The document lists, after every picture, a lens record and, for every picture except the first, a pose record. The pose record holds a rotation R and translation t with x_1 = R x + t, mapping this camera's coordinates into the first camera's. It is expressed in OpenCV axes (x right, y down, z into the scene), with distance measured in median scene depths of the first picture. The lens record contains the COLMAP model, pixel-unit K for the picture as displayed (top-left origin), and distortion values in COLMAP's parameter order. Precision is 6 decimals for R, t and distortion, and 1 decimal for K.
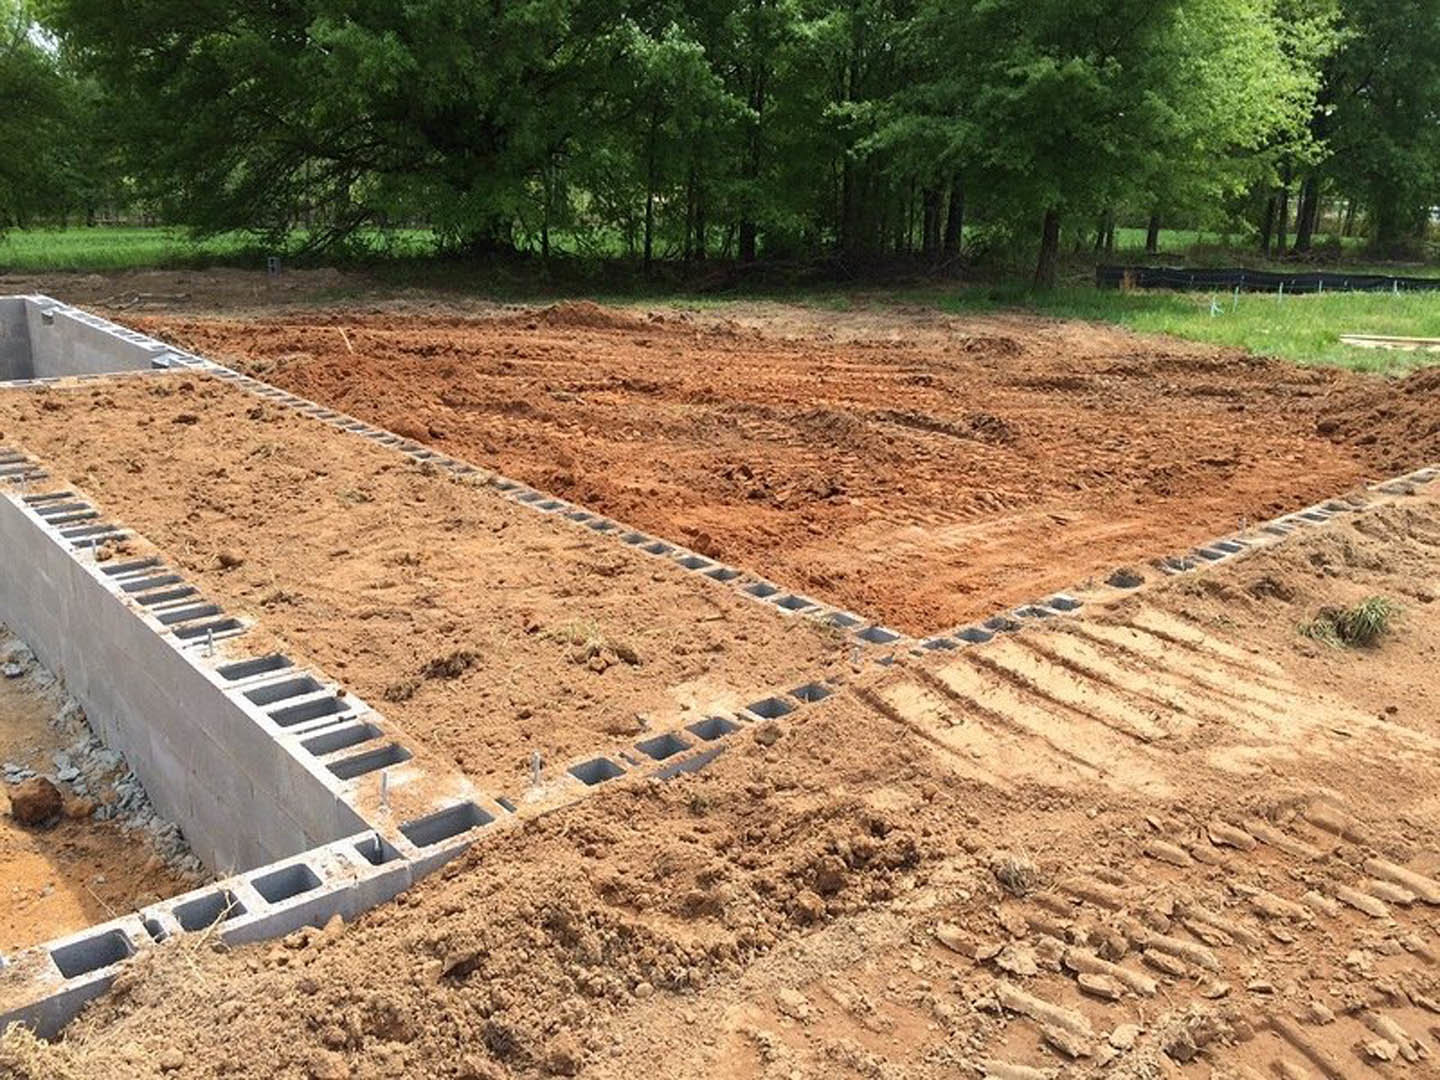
lens RADIAL K [[1225.8, 0, 717.9], [0, 1225.8, 537.0], [0, 0, 1]] dist [0.090156, -0.118208]
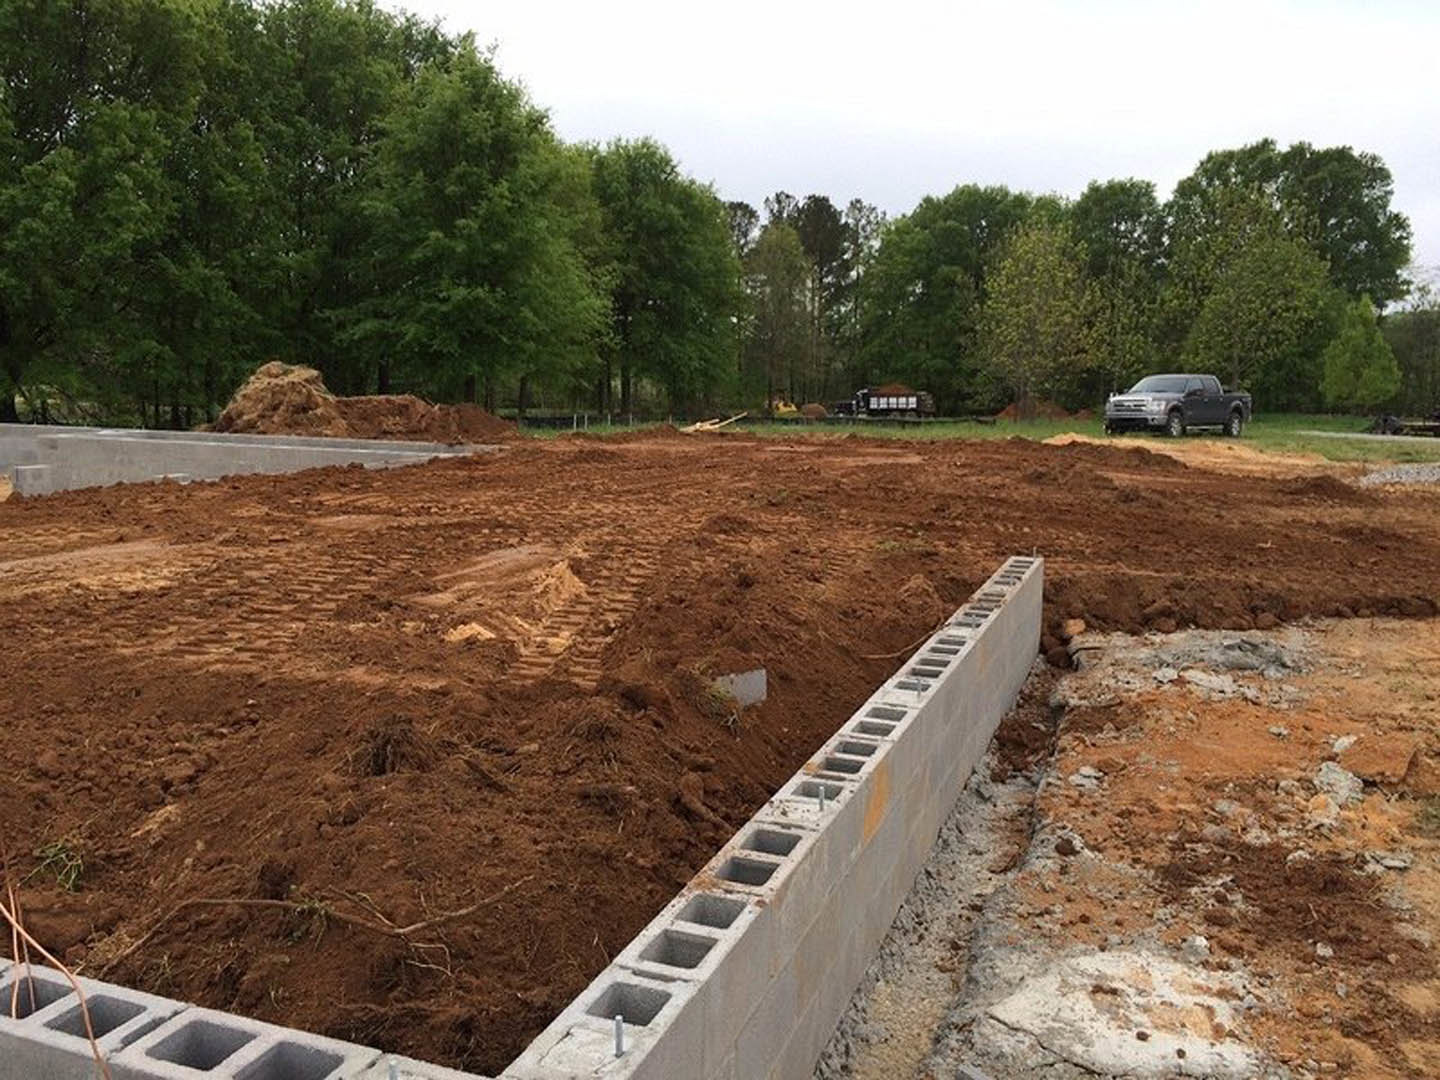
lens RADIAL K [[1225.8, 0, 720.9], [0, 1225.8, 540.9], [0, 0, 1]] dist [0.090156, -0.118208]
pose [[0.878793, -0.082617, 0.469998, -0.224195], [0.150718, 0.982538, -0.109097, 0.174263], [-0.452778, 0.166711, 0.875899, -0.527283]]
